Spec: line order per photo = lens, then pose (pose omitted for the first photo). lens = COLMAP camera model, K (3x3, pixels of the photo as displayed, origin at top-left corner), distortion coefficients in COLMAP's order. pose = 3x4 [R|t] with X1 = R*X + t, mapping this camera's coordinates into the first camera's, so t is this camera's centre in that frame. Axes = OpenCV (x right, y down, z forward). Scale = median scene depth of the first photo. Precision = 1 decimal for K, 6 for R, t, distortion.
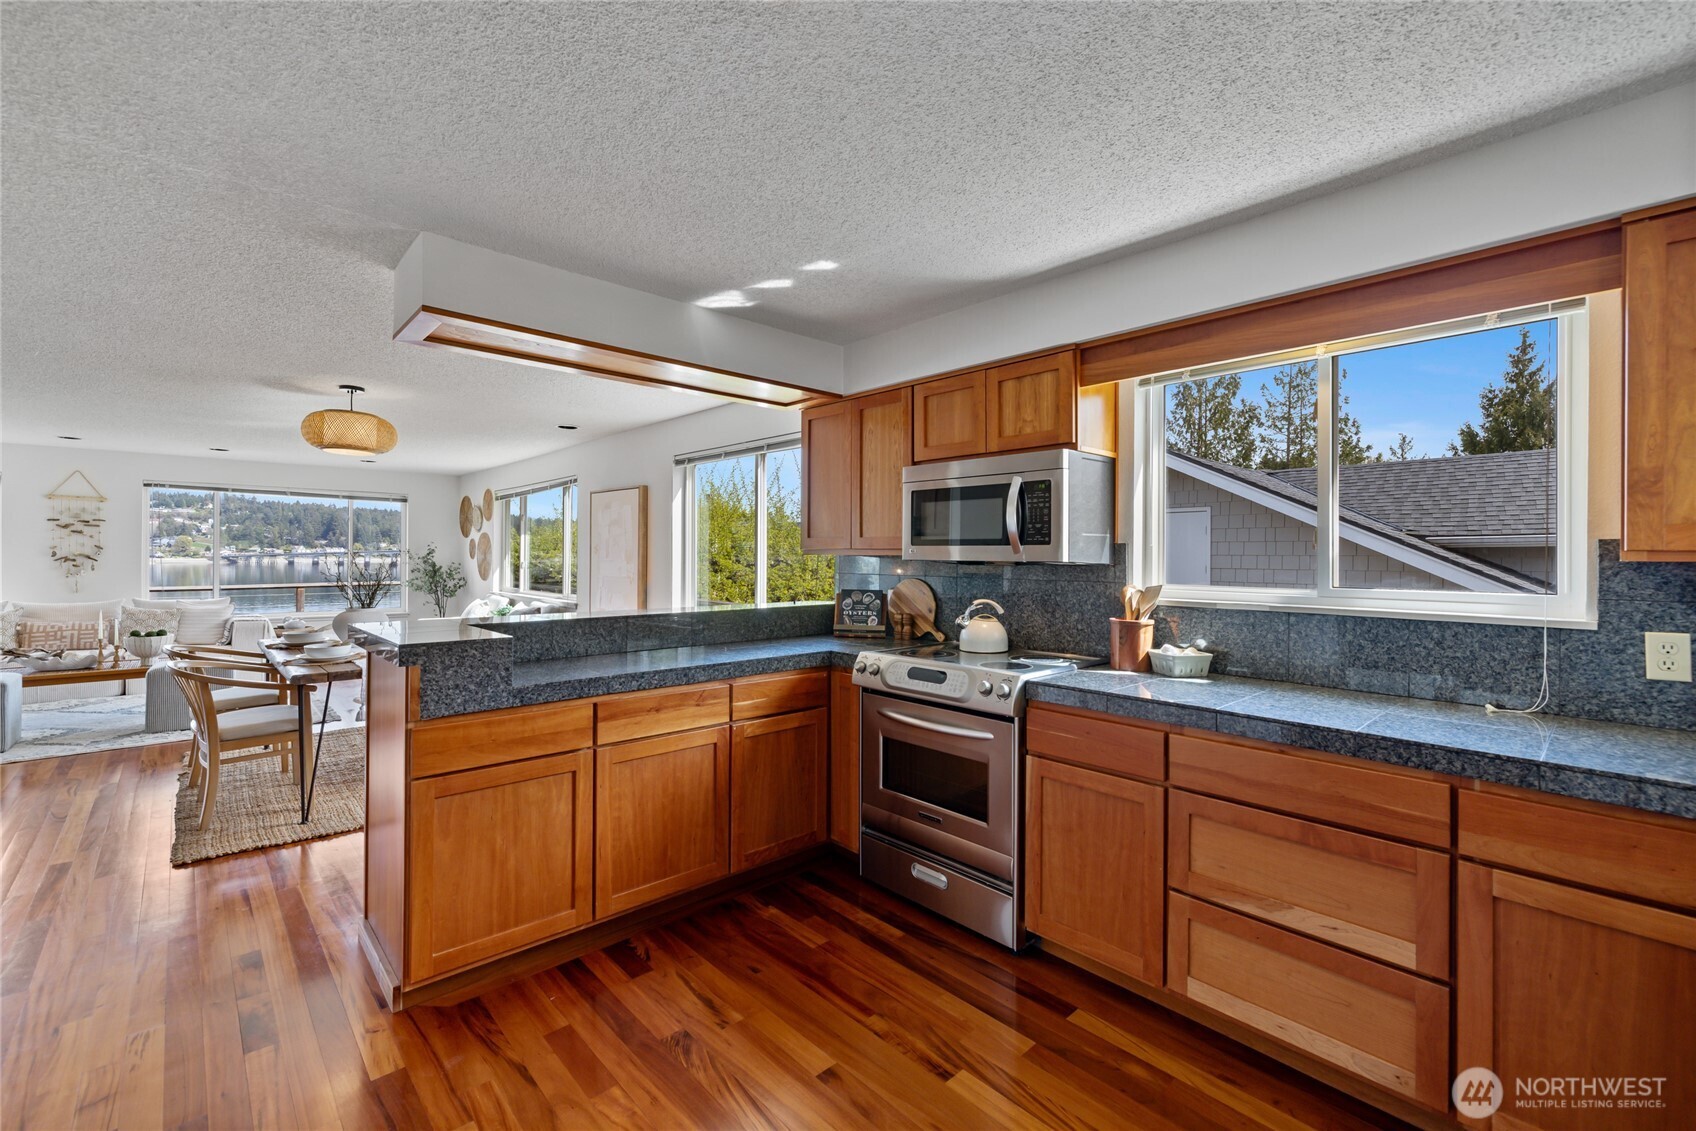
lens RADIAL K [[714.6, 0, 813.6], [0, 714.6, 553.3], [0, 0, 1]] dist [0.003083, 0.000763]
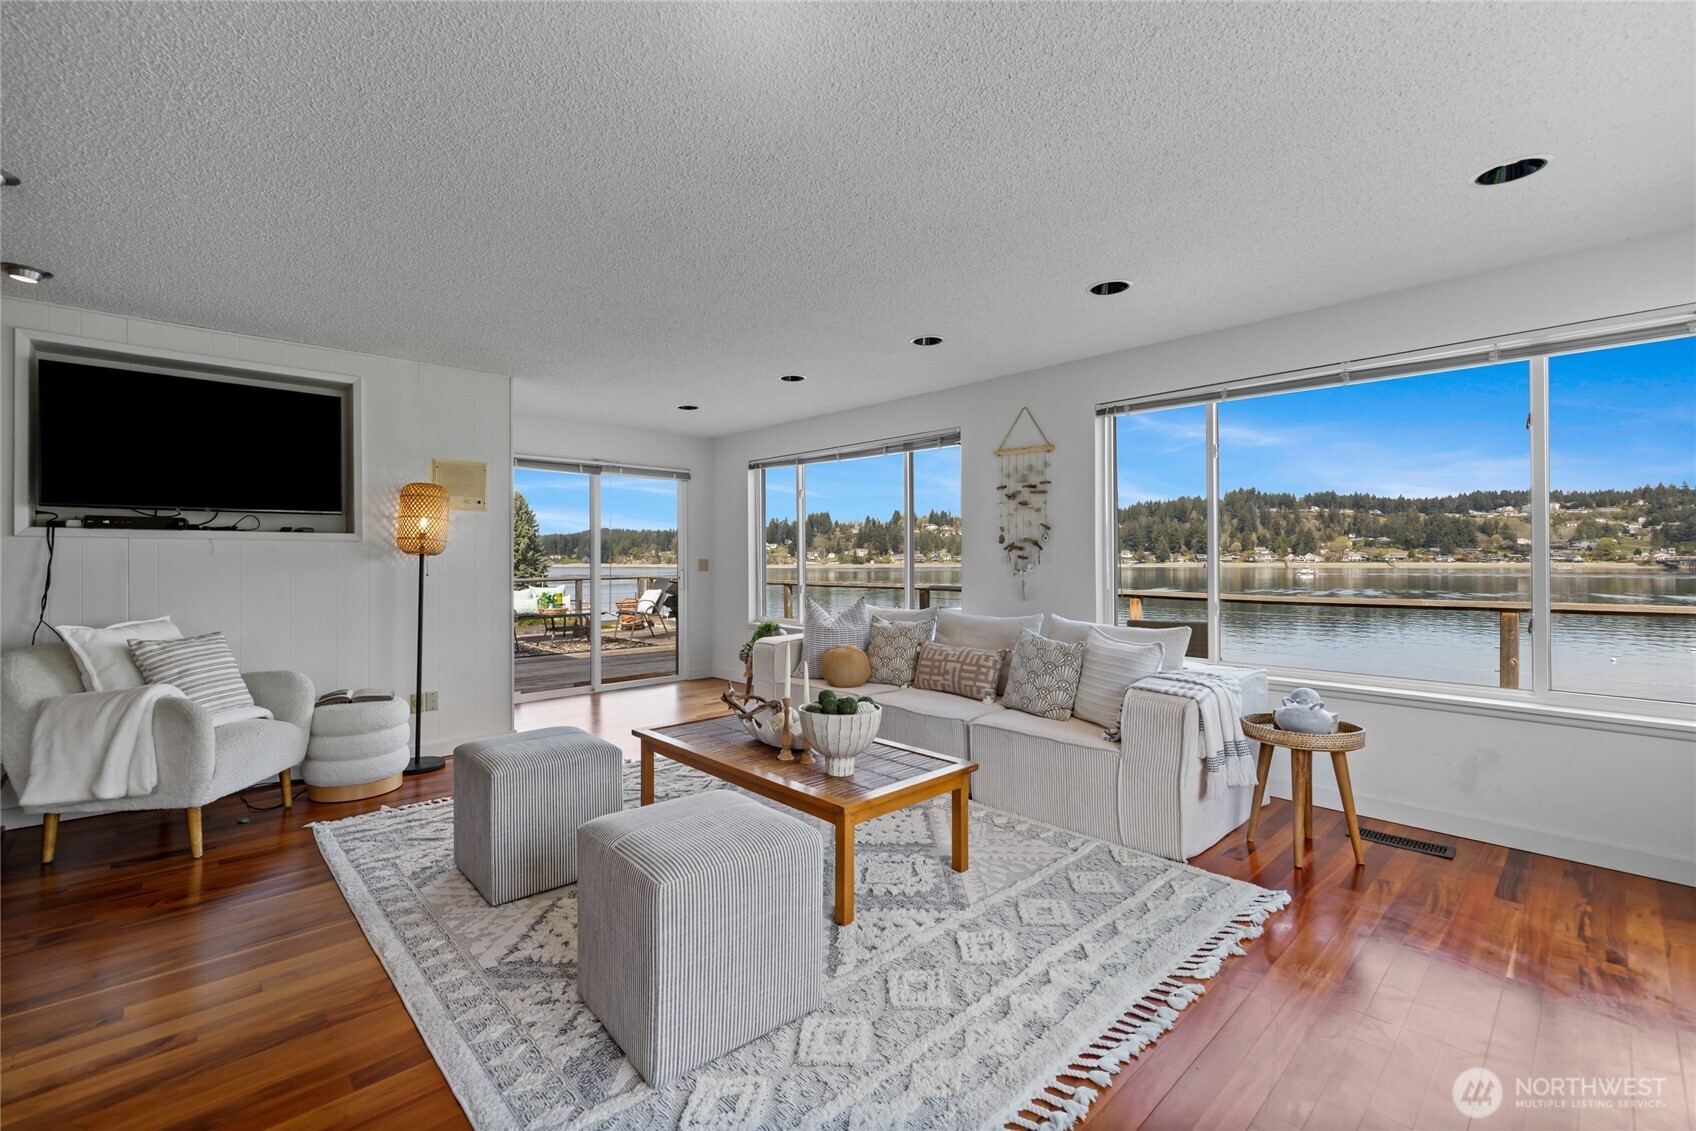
lens RADIAL K [[714.6, 0, 825.0], [0, 714.6, 557.2], [0, 0, 1]] dist [0.003083, 0.000763]
pose [[0.021894, -0.005751, -0.999744, -0.402207], [0.004761, 0.999973, -0.005648, 0.020296], [0.999749, -0.004636, 0.021921, 0.817383]]
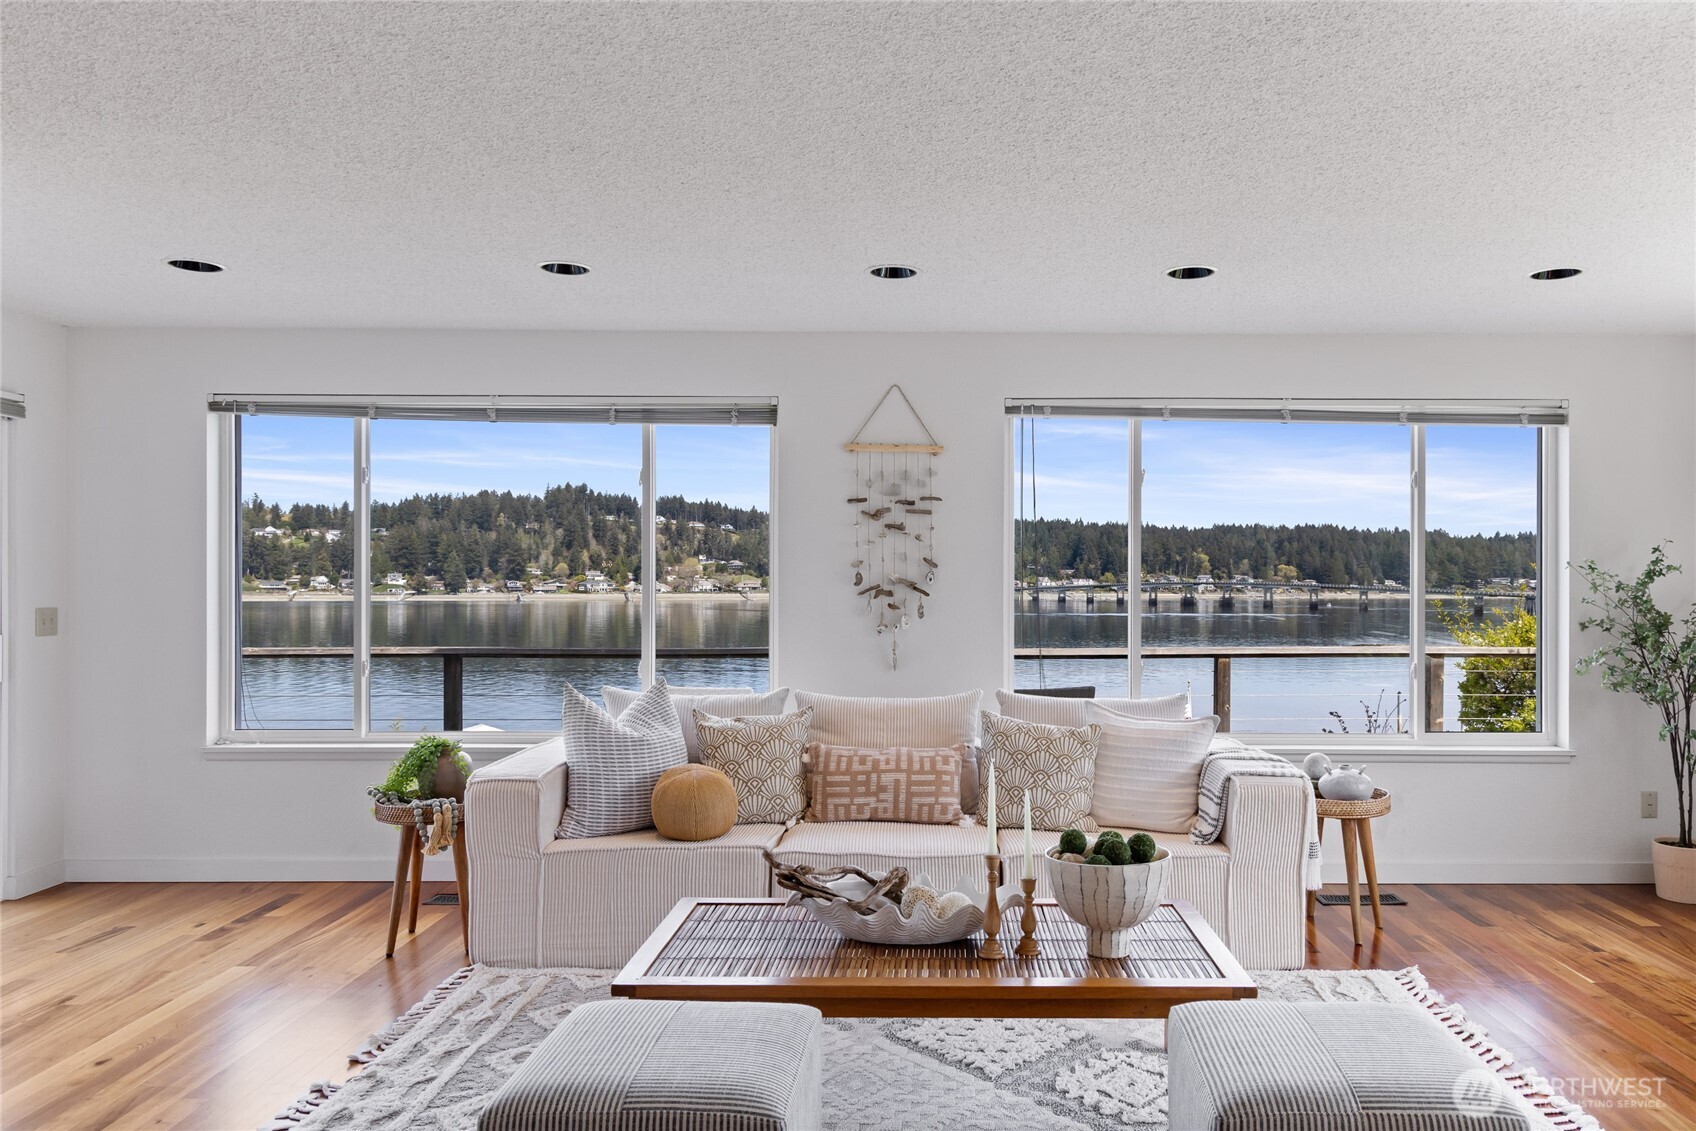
lens RADIAL K [[1164.1, 0, 923.7], [0, 1164.1, 583.4], [0, 0, 1]] dist [-0.000429, -0.001449]
pose [[0.746664, -0.004557, -0.665186, -0.556537], [0.003150, 0.999990, -0.003315, 0.006034], [0.665194, 0.000379, 0.746671, 0.496919]]
